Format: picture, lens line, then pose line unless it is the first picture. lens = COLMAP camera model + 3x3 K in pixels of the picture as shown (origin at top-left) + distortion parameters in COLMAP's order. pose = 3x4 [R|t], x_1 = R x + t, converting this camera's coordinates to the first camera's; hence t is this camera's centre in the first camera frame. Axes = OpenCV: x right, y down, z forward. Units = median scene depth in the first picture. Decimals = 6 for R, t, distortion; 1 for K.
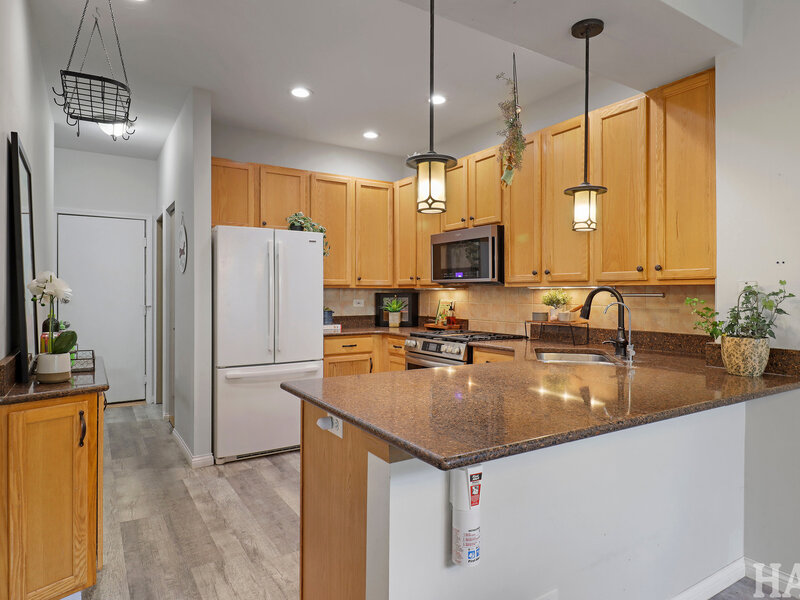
lens RADIAL K [[498.0, 0, 400.0], [0, 498.0, 300.0], [0, 0, 1]] dist [-0.102881, -0.001314]
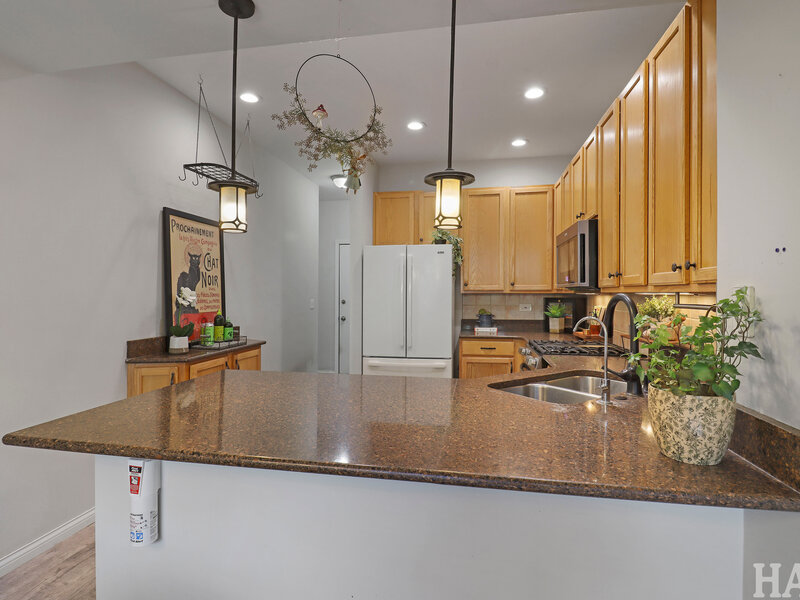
lens RADIAL K [[425.8, 0, 403.6], [0, 425.8, 292.5], [0, 0, 1]] dist [0.000478, -0.013402]
pose [[0.742637, -0.002846, -0.669688, 0.369845], [-0.012703, 0.999751, -0.018336, -0.006989], [0.669573, 0.022124, 0.742416, 0.205520]]
